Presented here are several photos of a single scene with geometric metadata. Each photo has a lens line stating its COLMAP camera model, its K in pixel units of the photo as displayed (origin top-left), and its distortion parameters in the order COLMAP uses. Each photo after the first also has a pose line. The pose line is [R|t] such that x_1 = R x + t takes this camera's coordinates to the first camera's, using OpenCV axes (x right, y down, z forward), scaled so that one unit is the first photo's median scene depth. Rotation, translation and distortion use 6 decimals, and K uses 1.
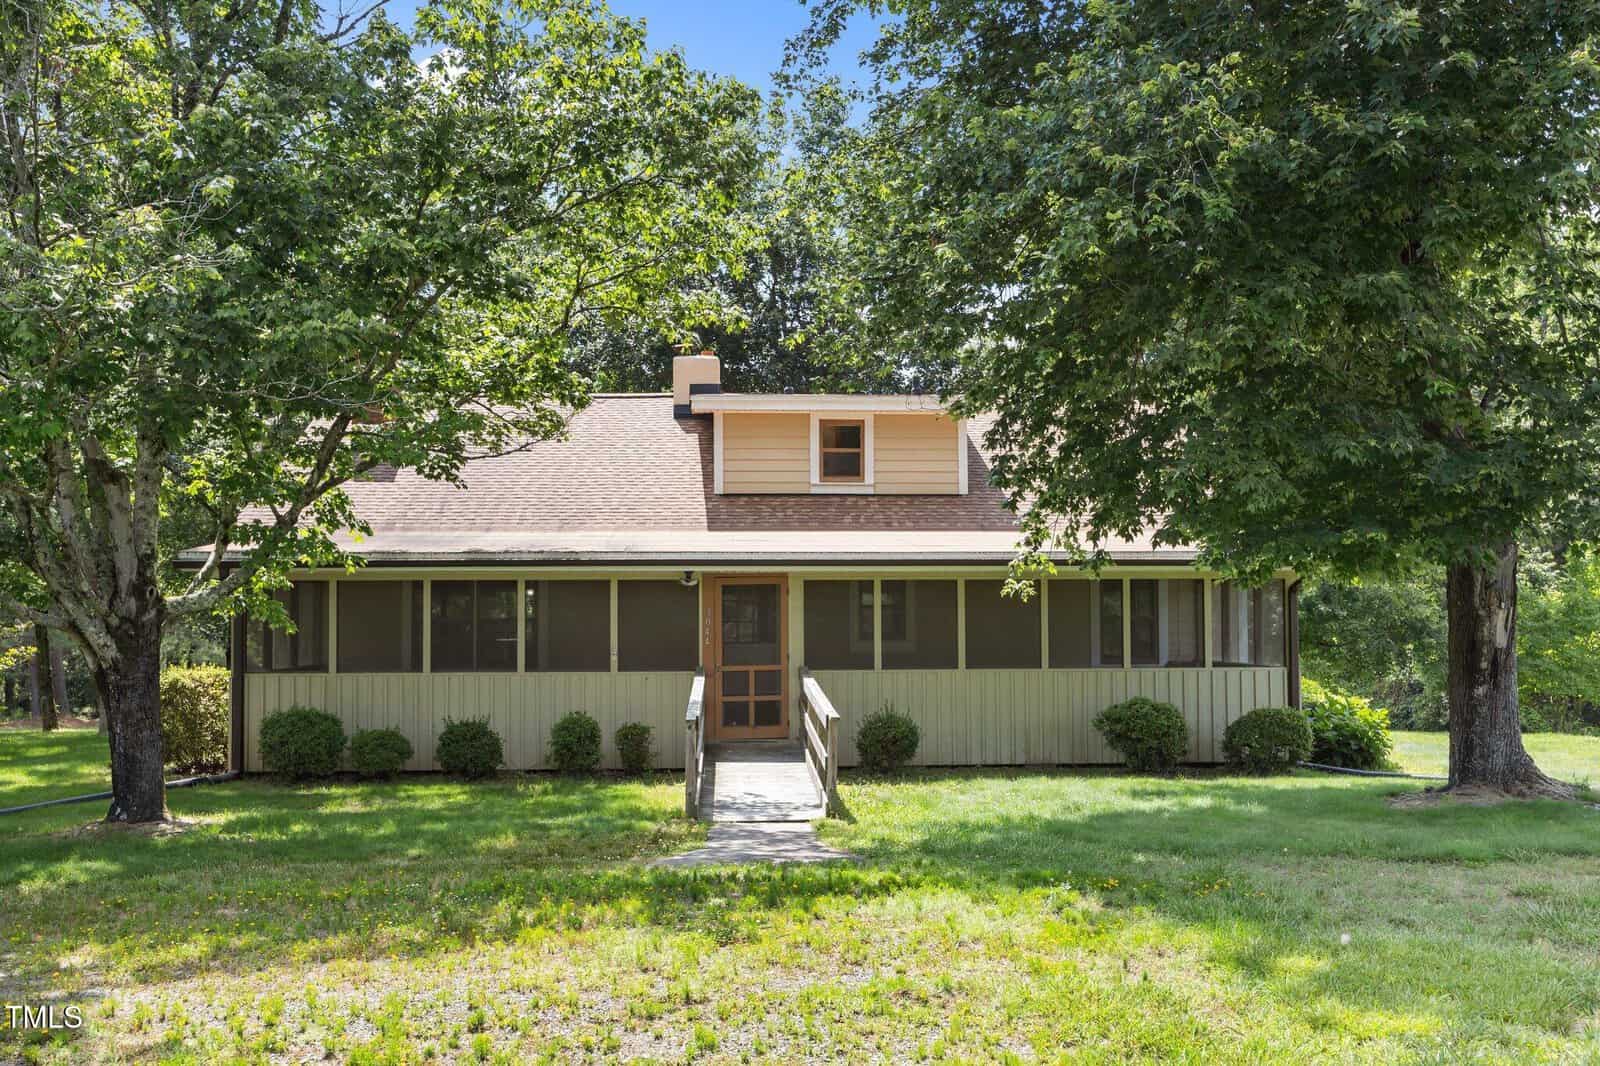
lens RADIAL K [[1474.7, 0, 795.2], [0, 1474.7, 537.5], [0, 0, 1]] dist [-0.035326, 0.000000]
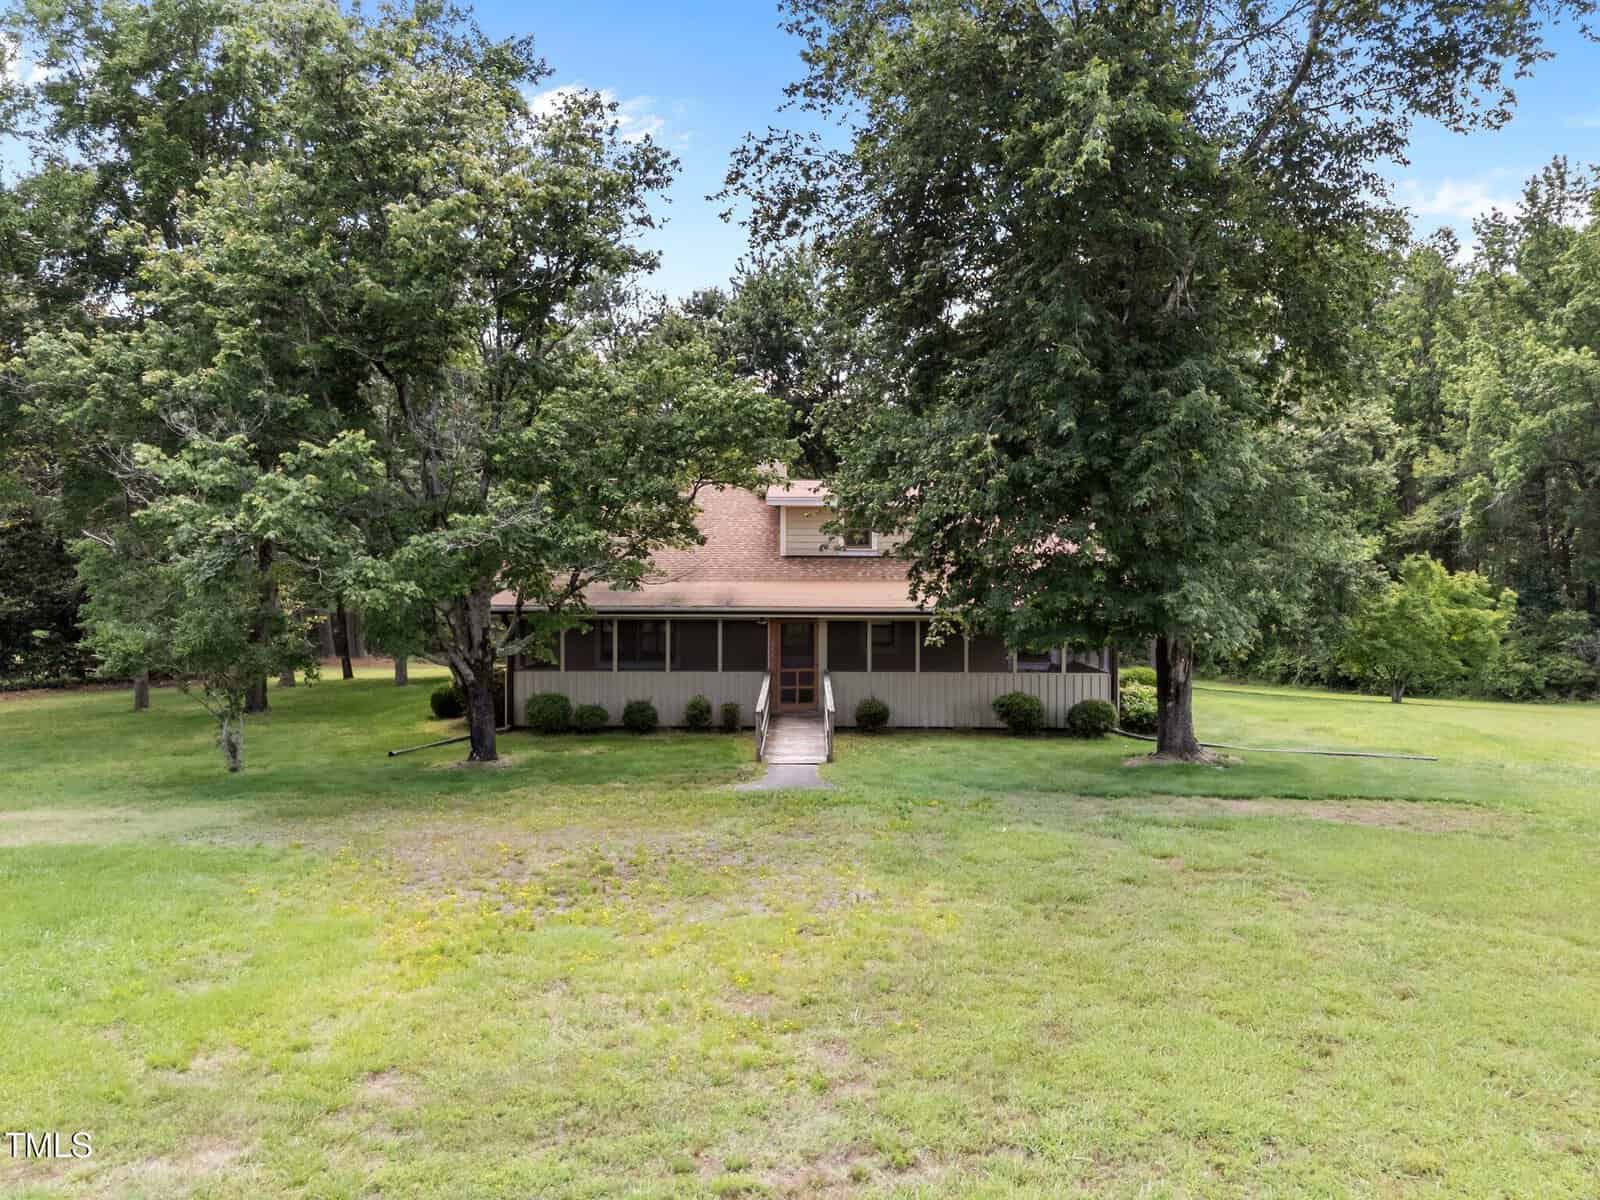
lens RADIAL K [[1144.7, 0, 801.0], [0, 1144.7, 594.1], [0, 0, 1]] dist [0.016644, -0.000193]
pose [[0.998605, 0.011886, -0.051443, 0.047788], [-0.008180, 0.997396, 0.071659, -0.108468], [0.052161, -0.071138, 0.996102, -0.386011]]
